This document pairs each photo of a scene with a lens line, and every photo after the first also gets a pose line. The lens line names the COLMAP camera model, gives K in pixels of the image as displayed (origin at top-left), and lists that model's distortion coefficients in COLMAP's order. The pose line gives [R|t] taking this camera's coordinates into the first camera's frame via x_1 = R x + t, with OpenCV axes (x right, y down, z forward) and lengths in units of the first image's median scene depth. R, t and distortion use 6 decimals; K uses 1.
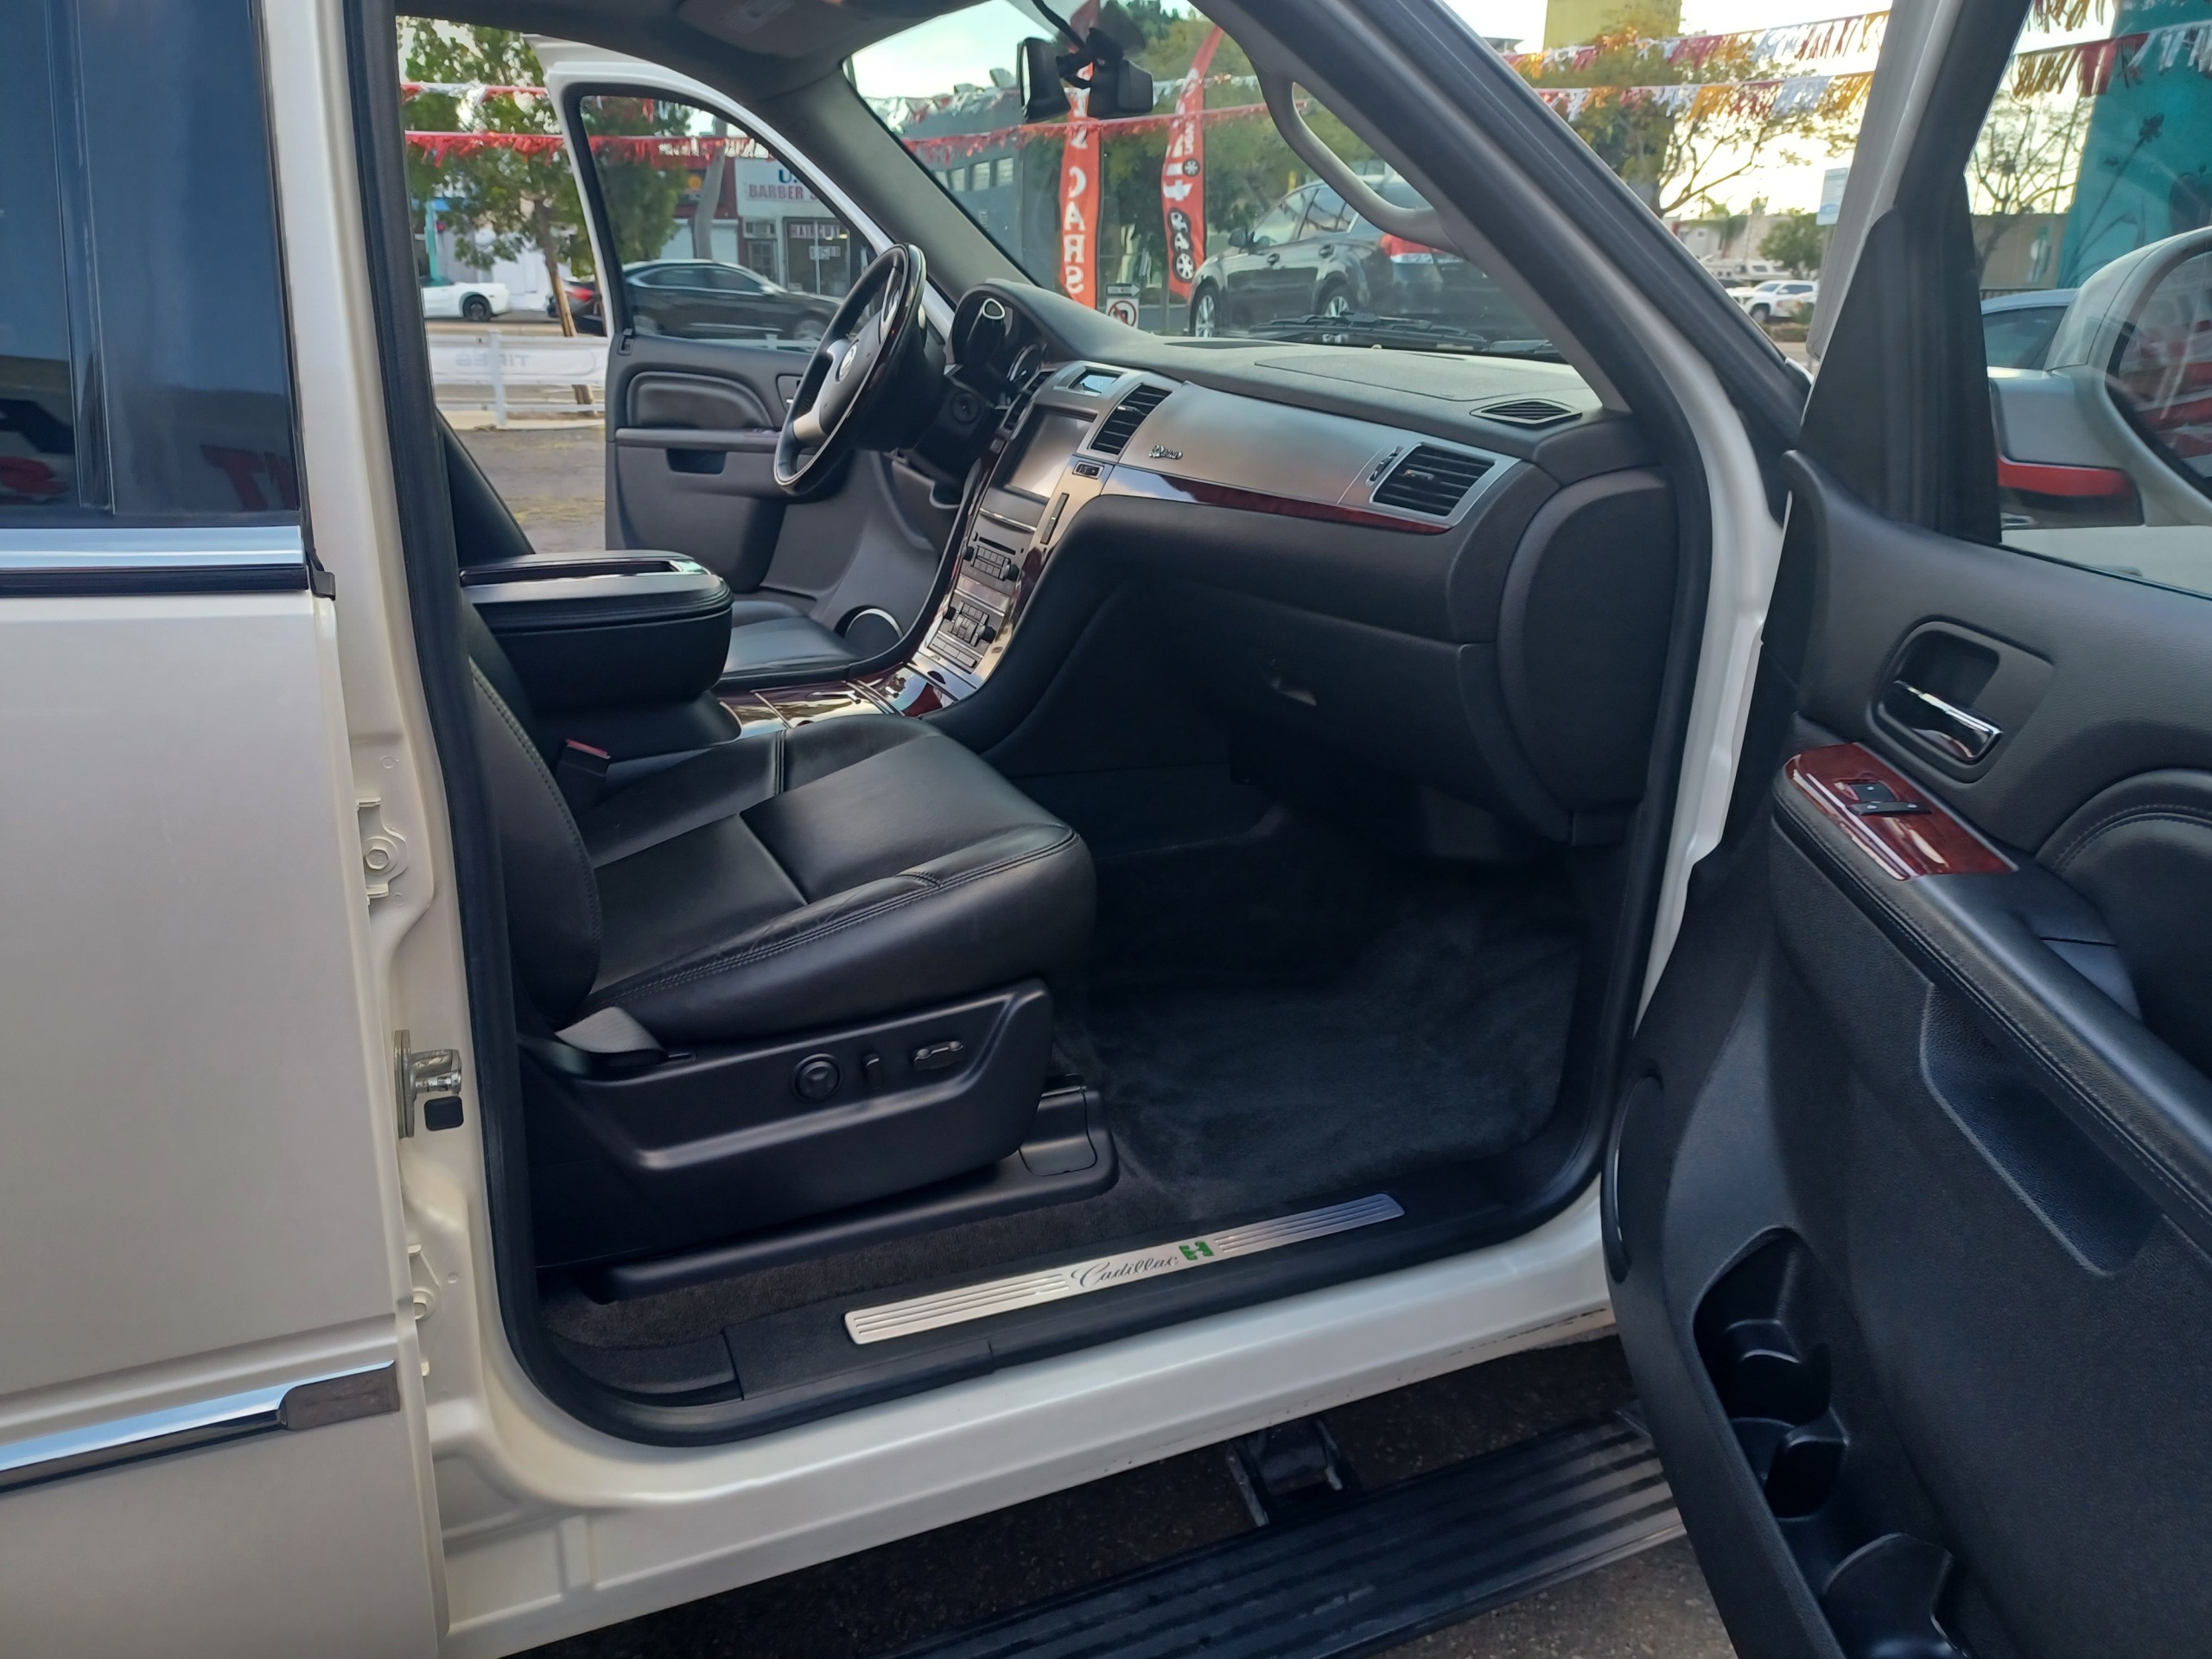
lens RADIAL K [[1622.0, 0, 1107.7], [0, 1622.0, 828.0], [0, 0, 1]] dist [0.033925, -0.013004]
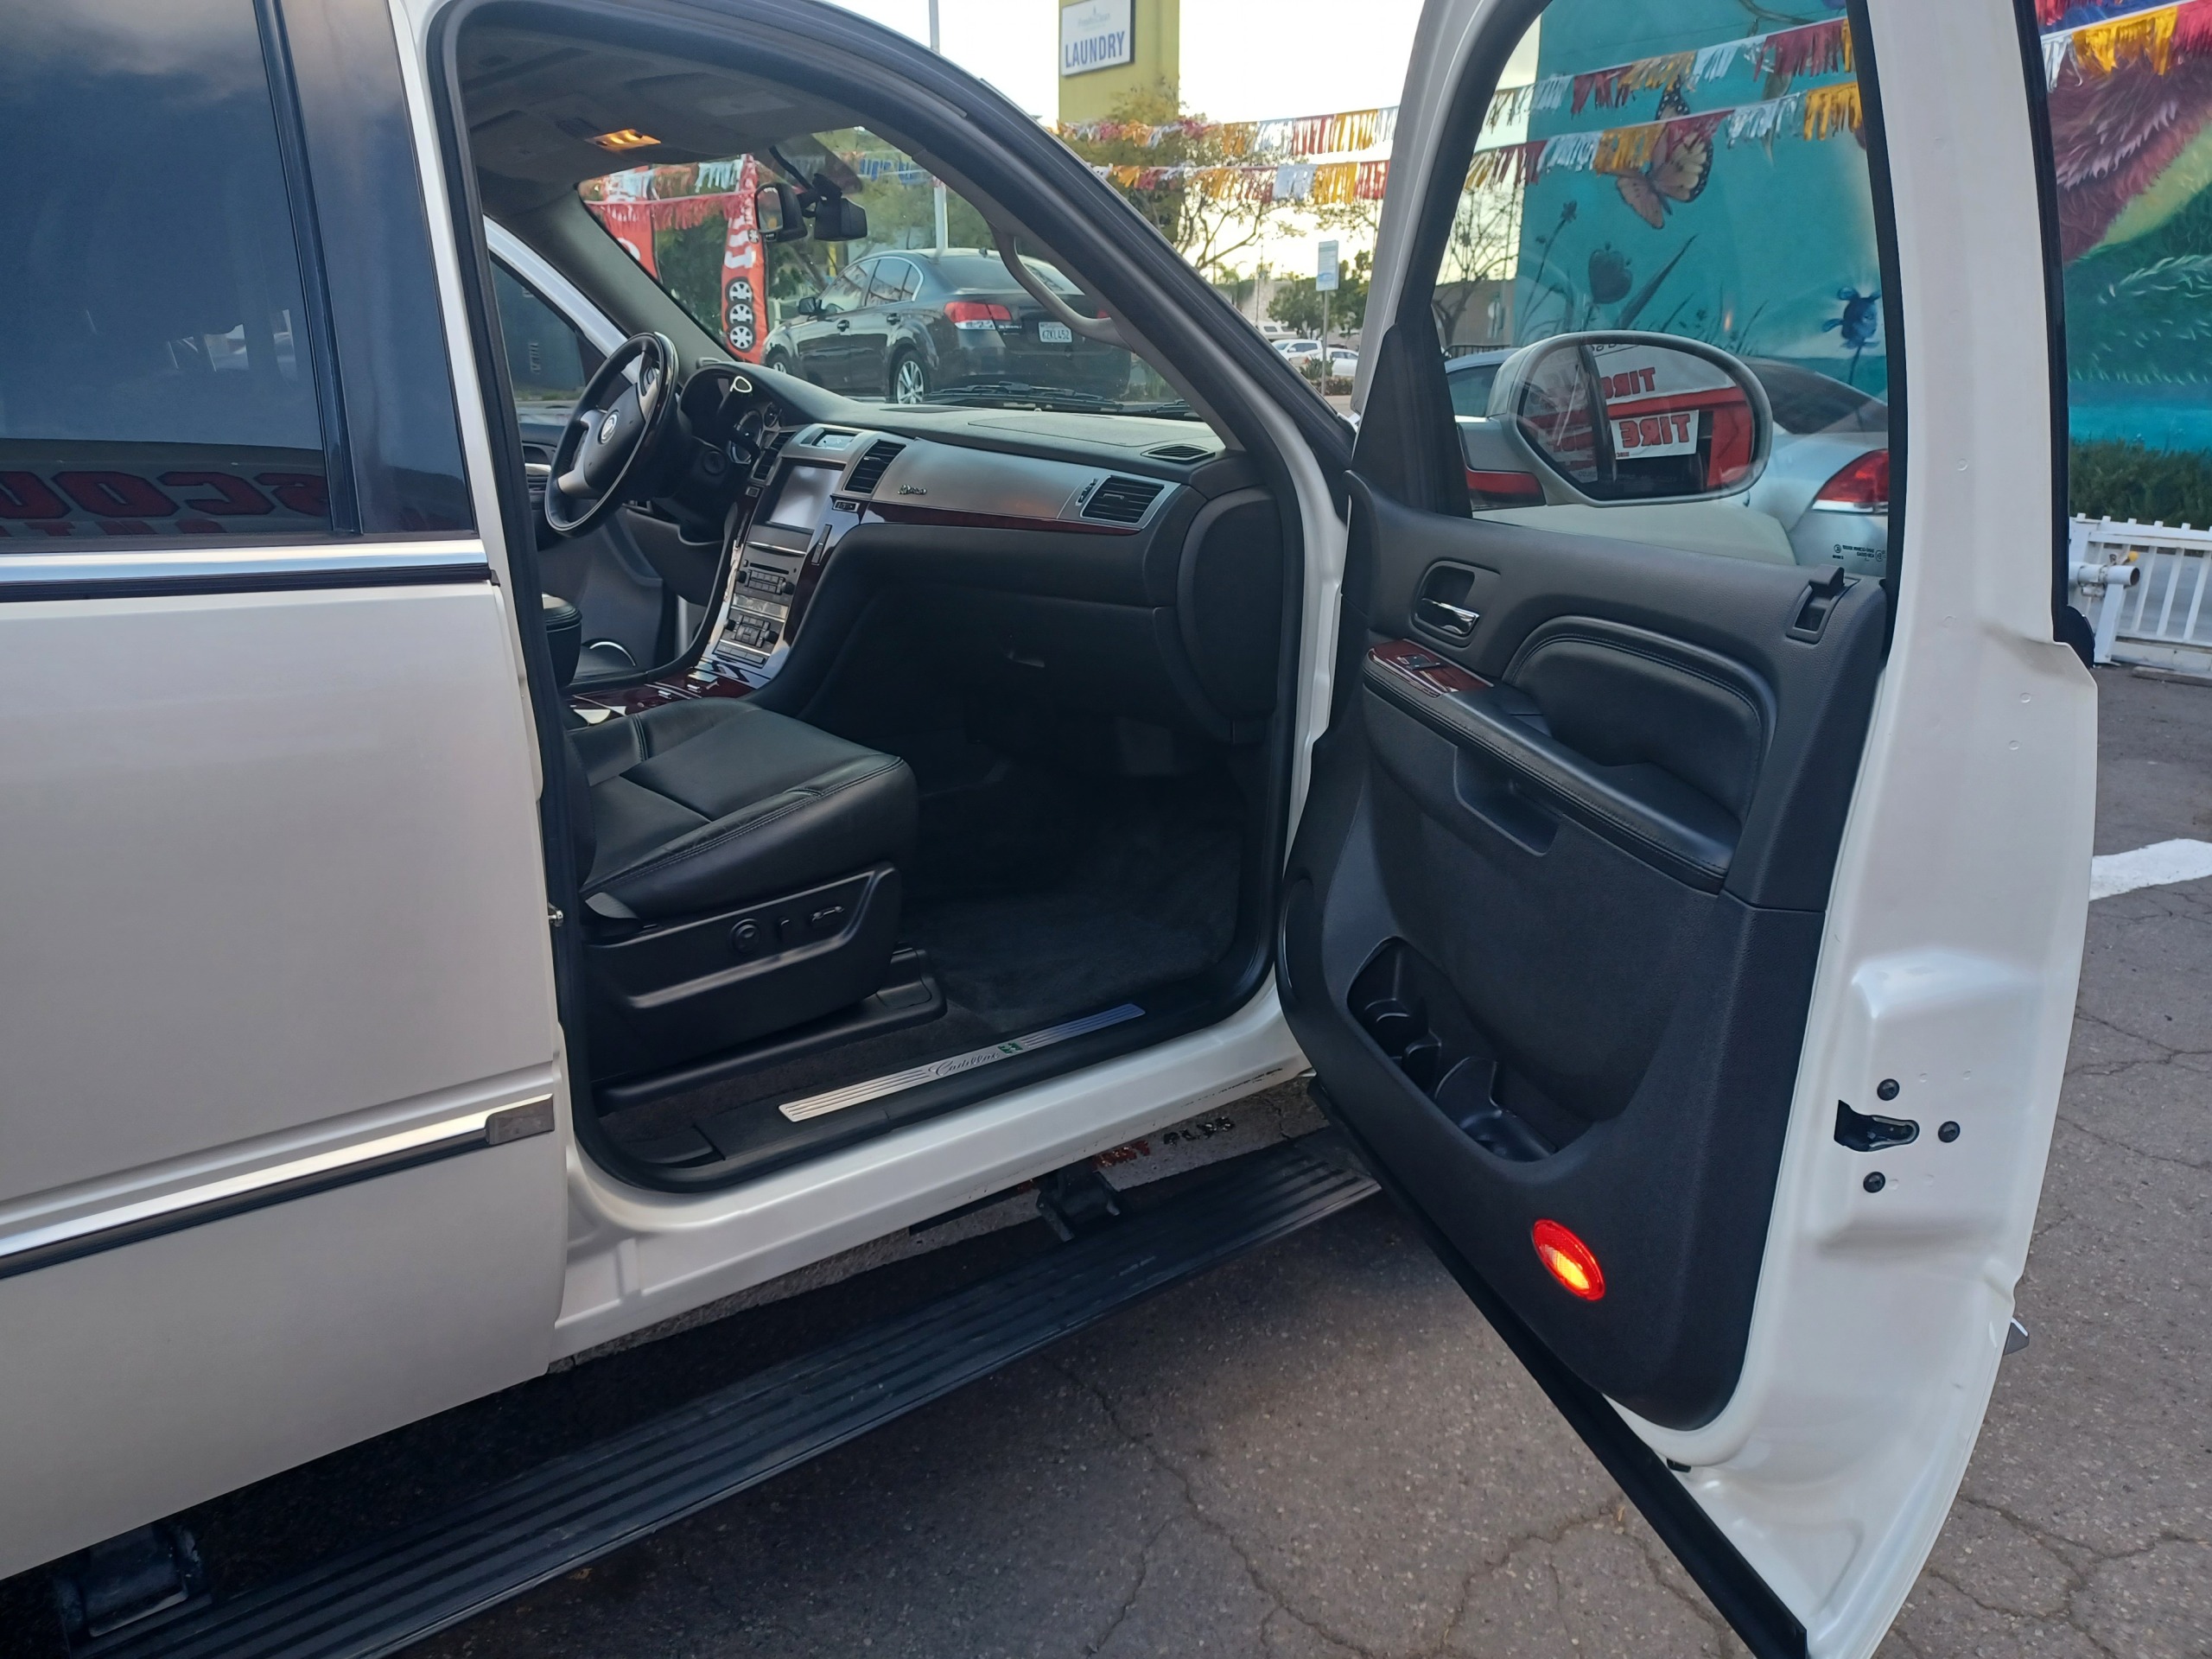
lens RADIAL K [[1622.0, 0, 1112.2], [0, 1622.0, 833.0], [0, 0, 1]] dist [0.033925, -0.013004]
pose [[0.963989, -0.087355, 0.251187, -0.190147], [0.095050, 0.995298, -0.018644, 0.105047], [-0.248377, 0.041848, 0.967759, -0.376748]]
